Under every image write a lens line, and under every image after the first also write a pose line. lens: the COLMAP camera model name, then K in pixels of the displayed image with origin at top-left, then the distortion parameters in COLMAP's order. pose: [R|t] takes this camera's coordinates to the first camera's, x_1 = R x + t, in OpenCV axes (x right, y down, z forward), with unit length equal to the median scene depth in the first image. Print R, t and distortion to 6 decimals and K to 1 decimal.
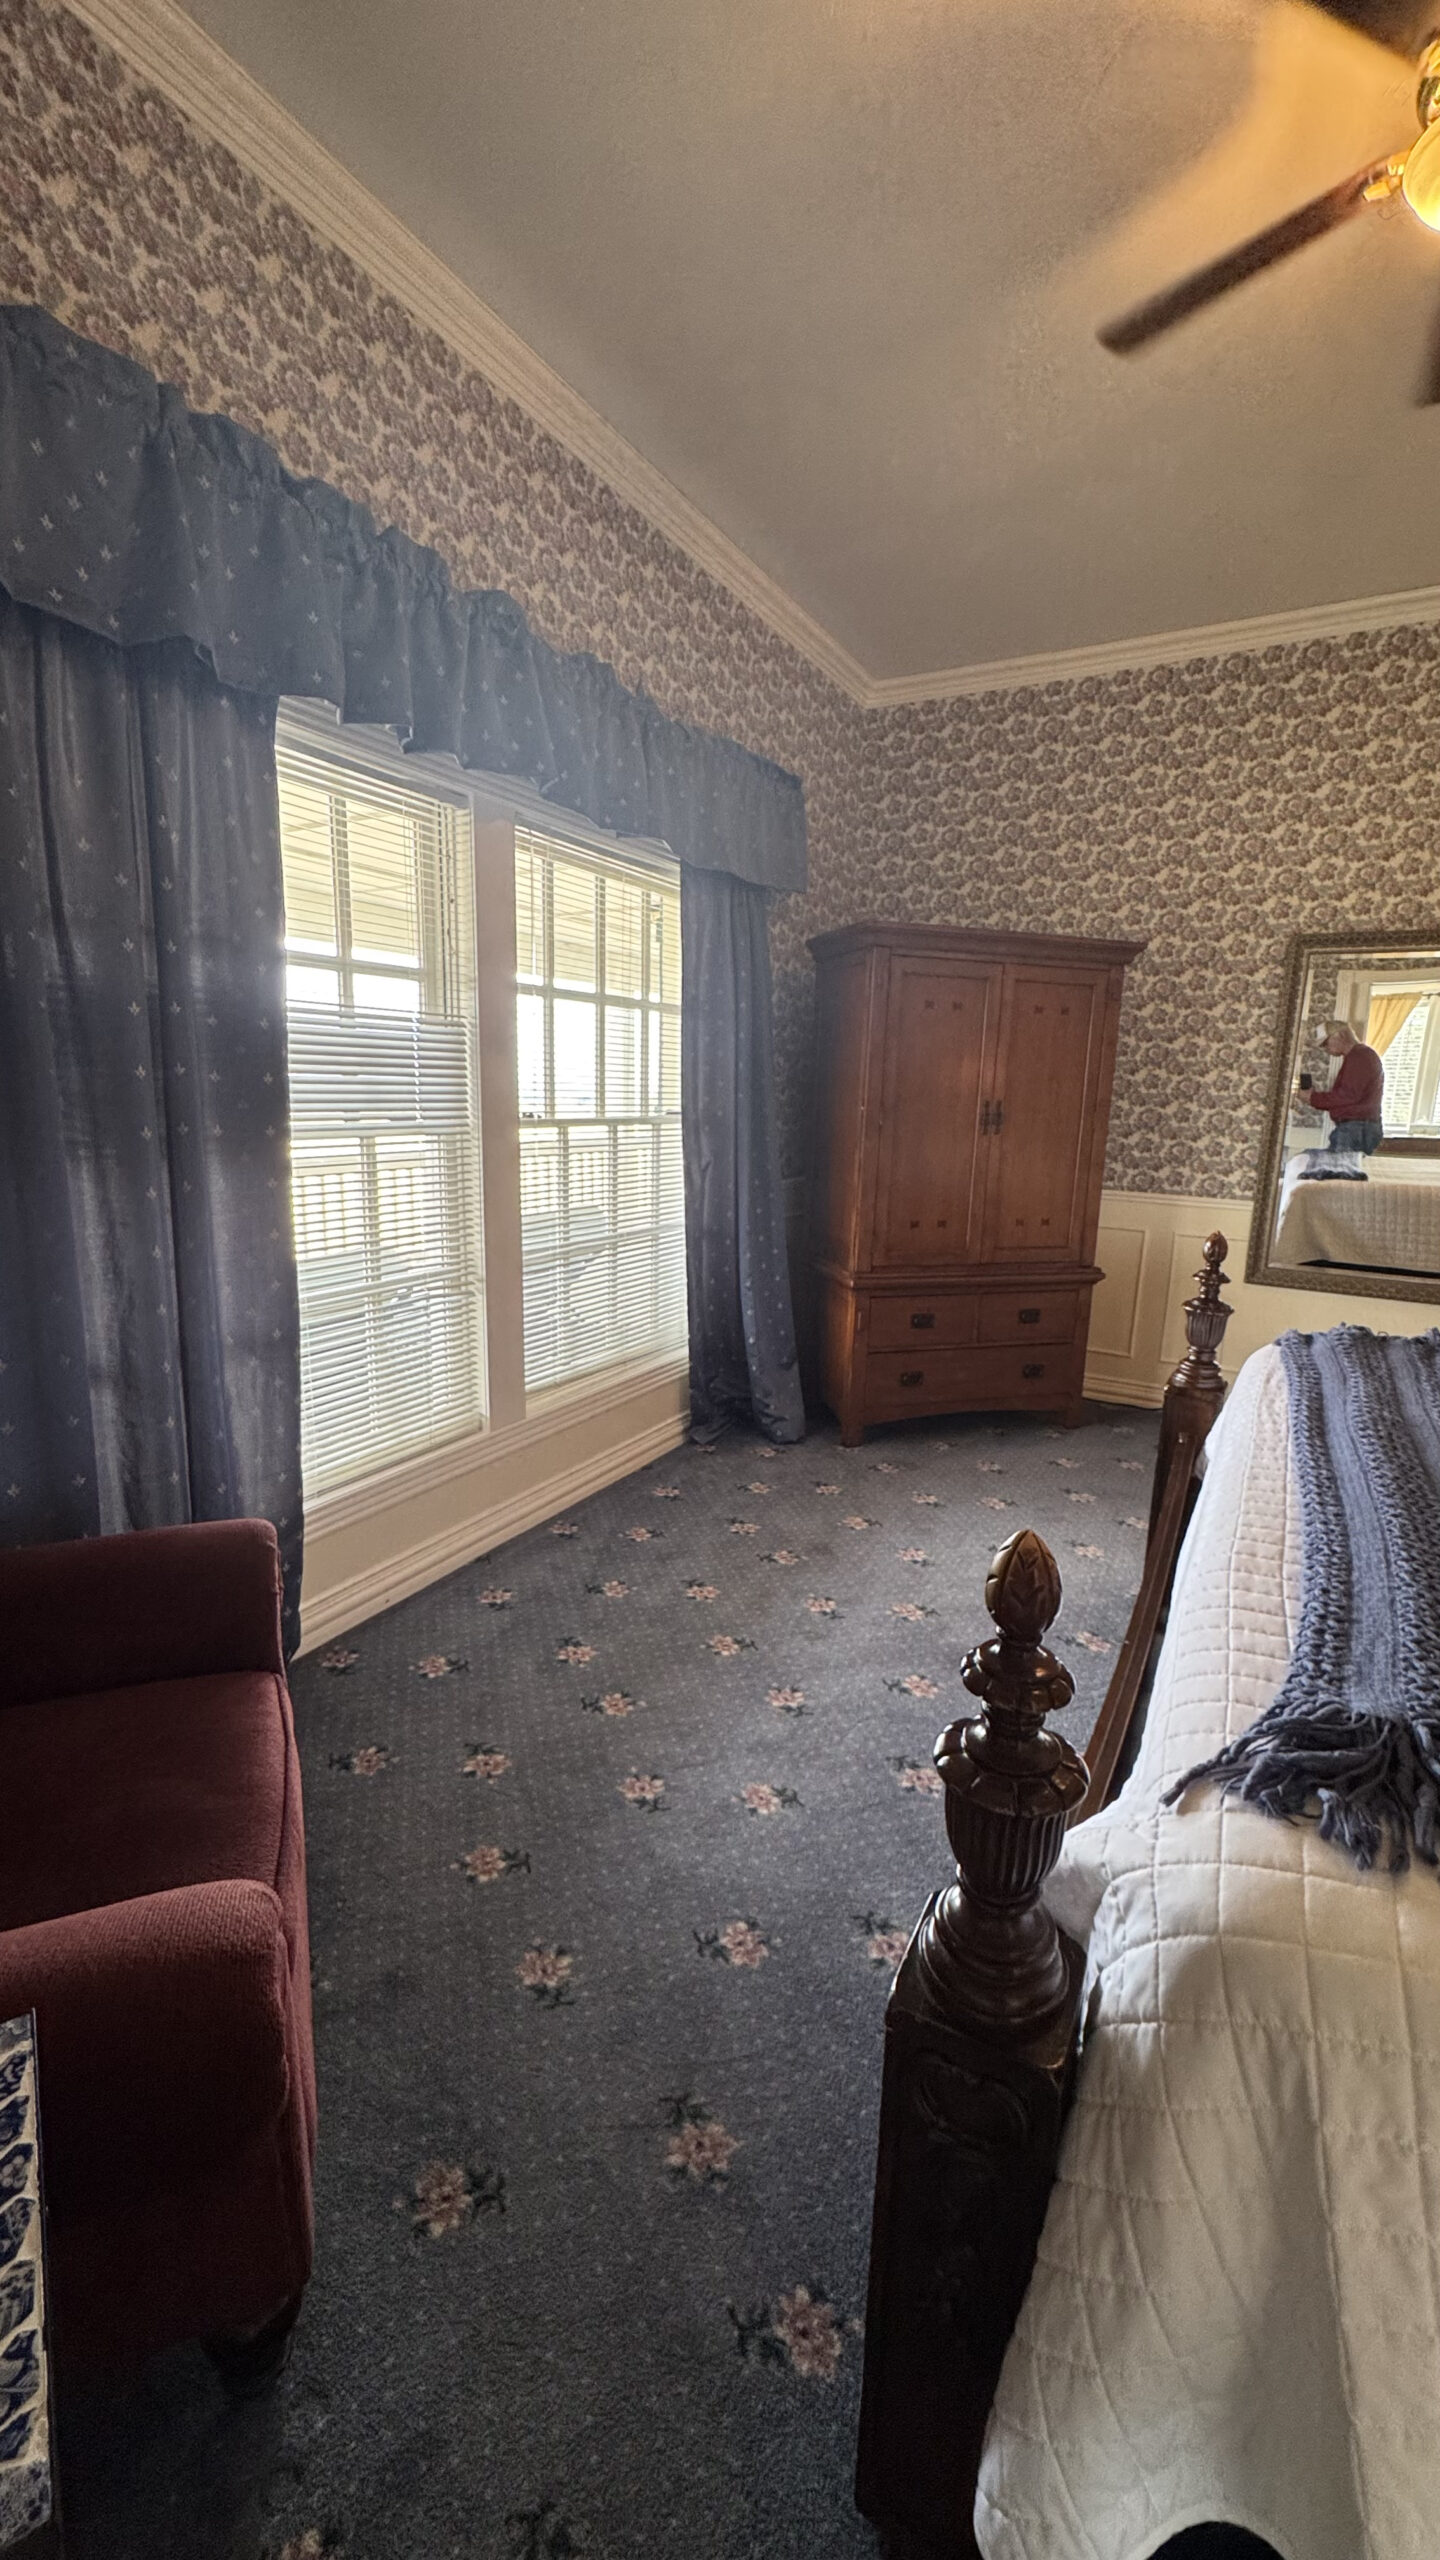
lens RADIAL K [[1017.9, 0, 718.7], [0, 1017.9, 1282.5], [0, 0, 1]] dist [-0.002463, 0.000260]
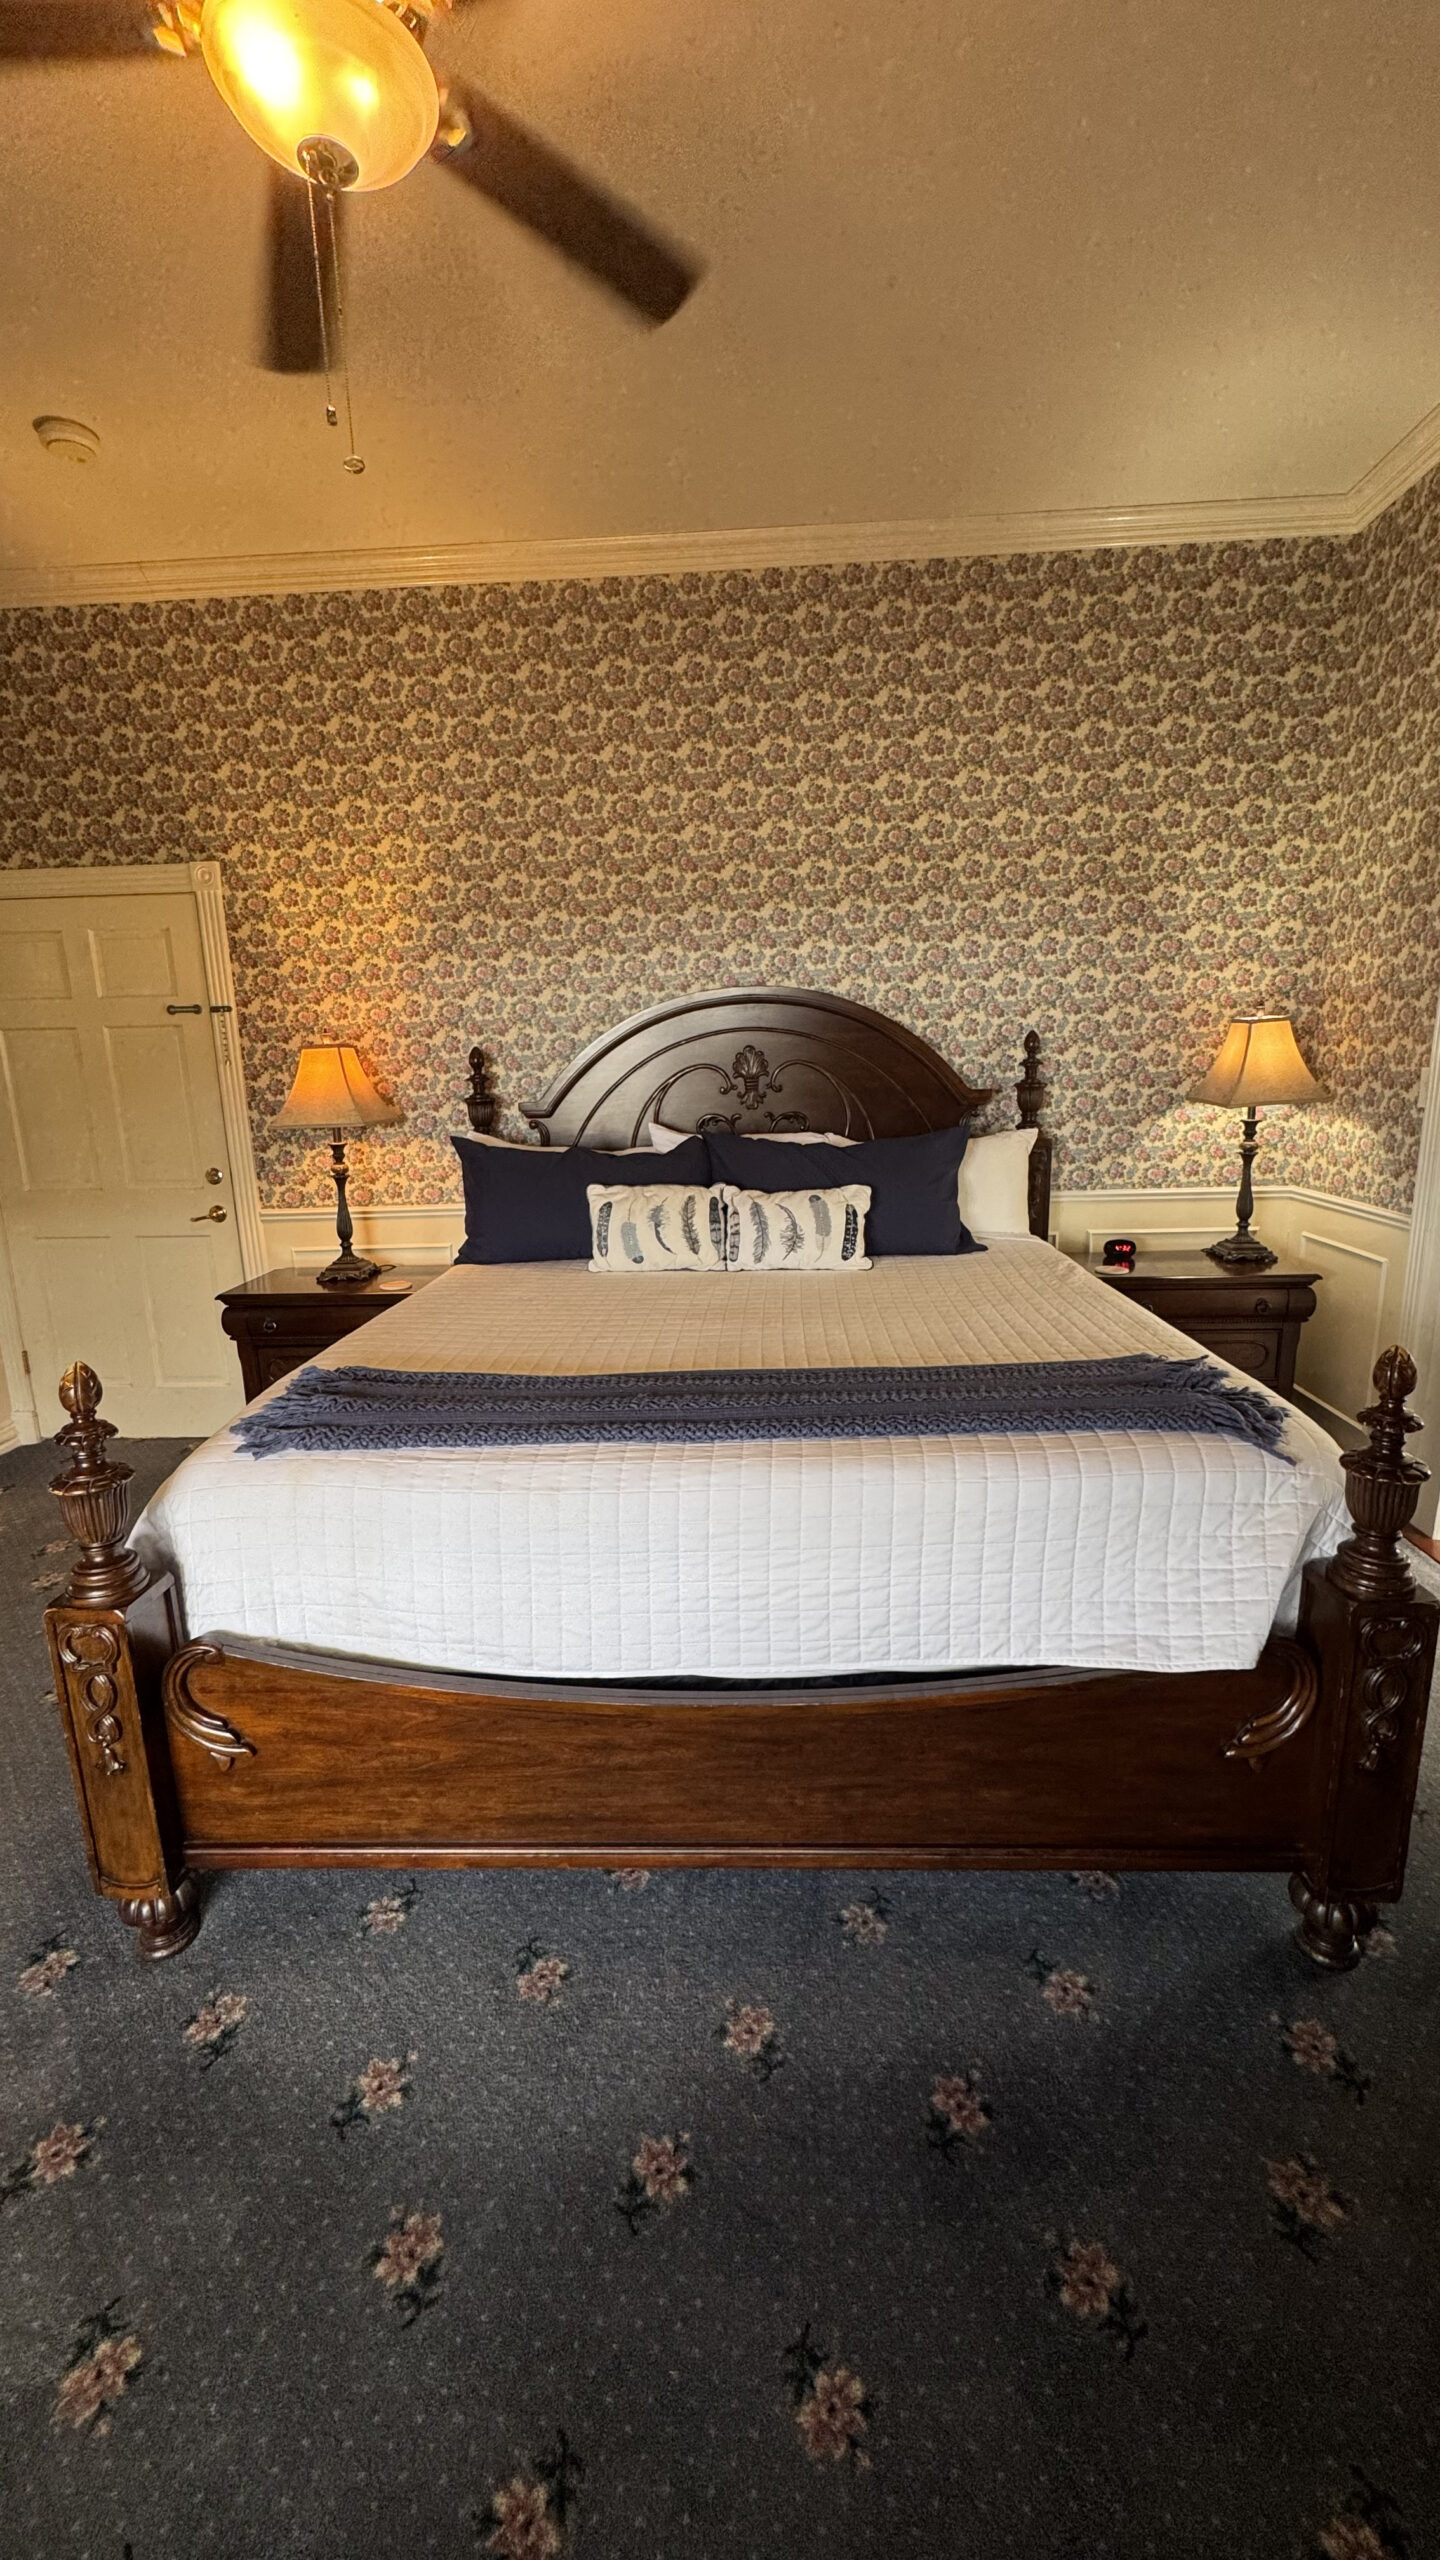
lens RADIAL K [[1019.9, 0, 719.7], [0, 1019.9, 1282.5], [0, 0, 1]] dist [-0.003404, 0.000554]
pose [[-0.453276, -0.209328, 0.866442, -0.186427], [0.188286, 0.927617, 0.322608, -0.179911], [-0.871257, 0.309369, -0.381053, 0.679517]]
